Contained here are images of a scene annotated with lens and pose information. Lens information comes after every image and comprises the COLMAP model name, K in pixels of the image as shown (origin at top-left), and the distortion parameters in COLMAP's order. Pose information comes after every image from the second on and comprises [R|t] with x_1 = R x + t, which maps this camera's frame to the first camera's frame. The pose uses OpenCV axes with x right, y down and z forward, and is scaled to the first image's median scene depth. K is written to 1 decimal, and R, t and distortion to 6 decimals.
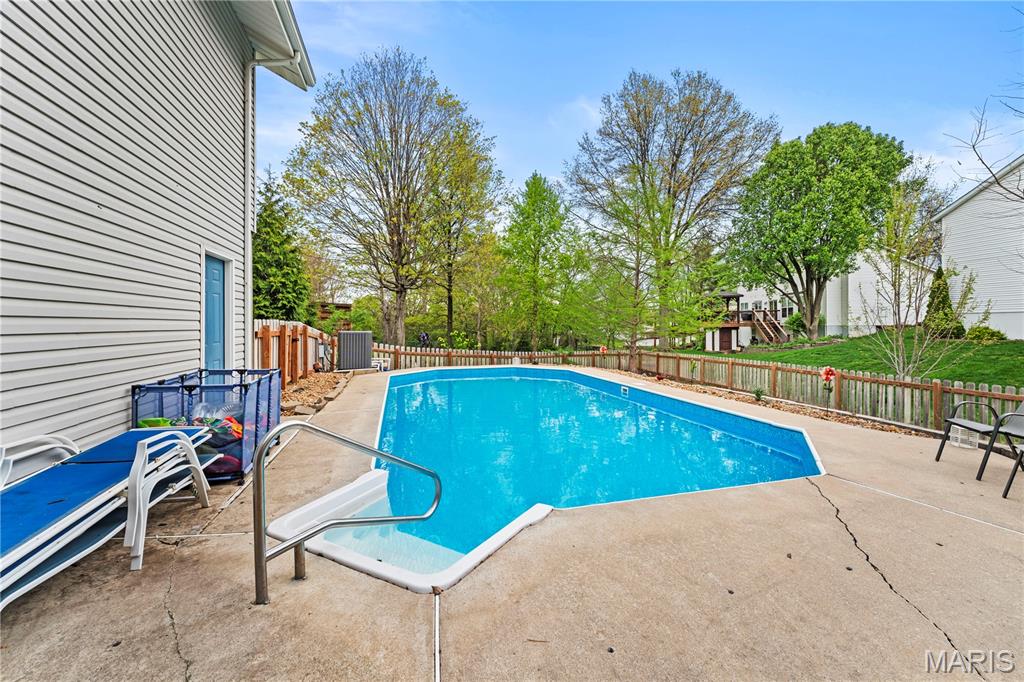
lens RADIAL K [[417.2, 0, 516.9], [0, 417.2, 326.5], [0, 0, 1]] dist [-0.003666, 0.000675]
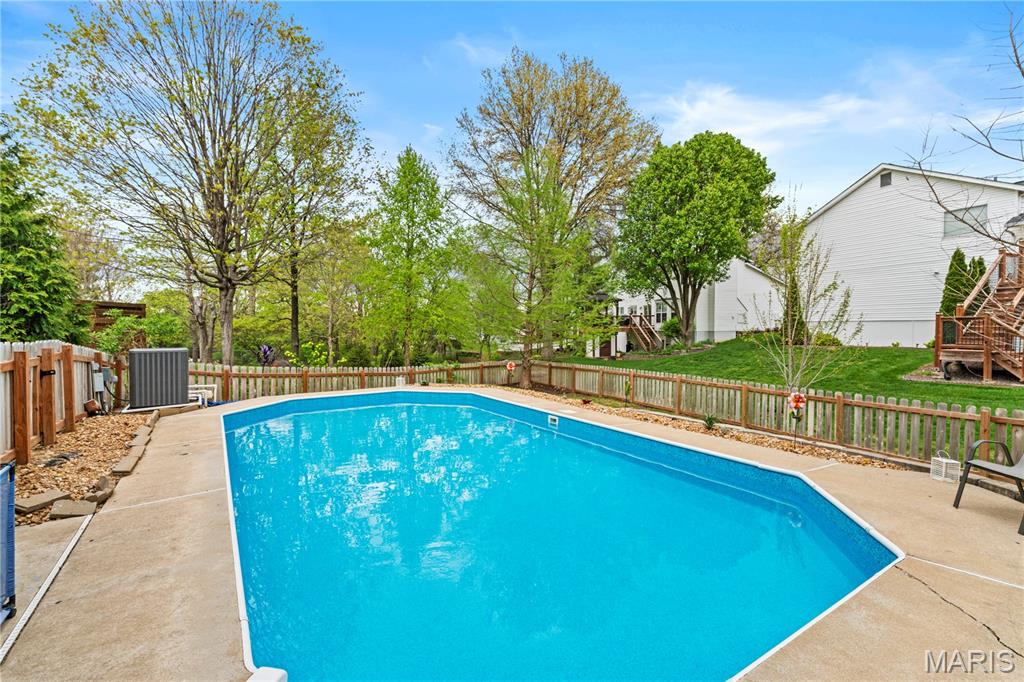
lens RADIAL K [[460.9, 0, 515.9], [0, 460.9, 341.6], [0, 0, 1]] dist [-0.001258, -0.000726]
pose [[0.953162, -0.008112, 0.302351, -0.039946], [-0.000348, 0.999610, 0.027918, -0.012986], [-0.302460, -0.026715, 0.952788, 0.074922]]
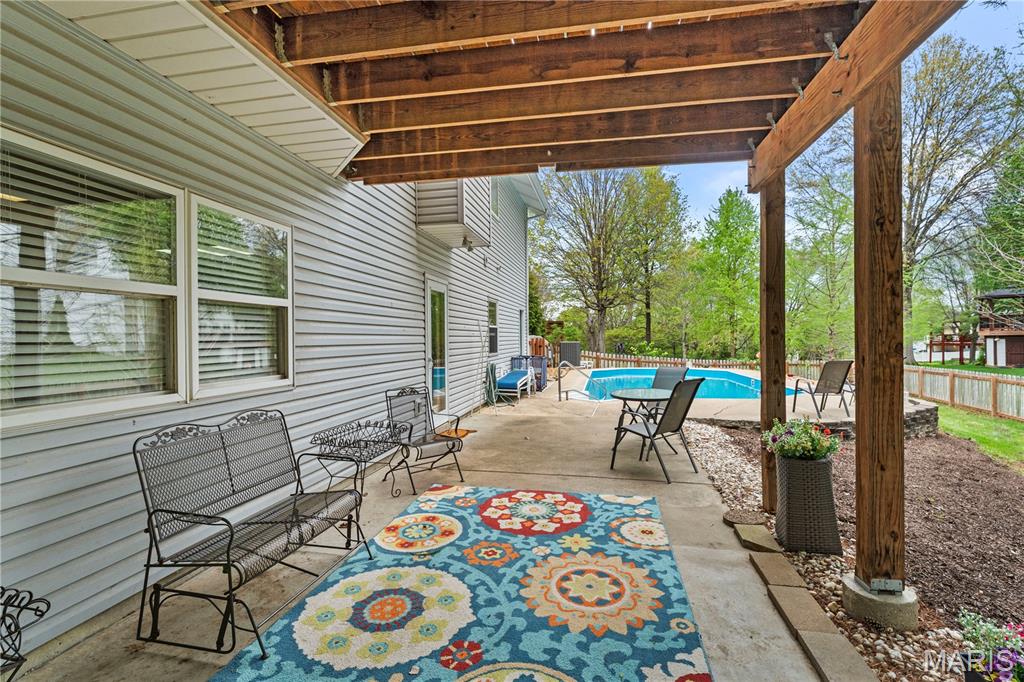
lens RADIAL K [[460.9, 0, 513.5], [0, 460.9, 340.7], [0, 0, 1]] dist [-0.001258, -0.000726]
pose [[0.890405, -0.007202, -0.455113, 0.106341], [0.009424, 0.999952, 0.002613, 0.000666], [0.455072, -0.006615, 0.890430, -0.324794]]
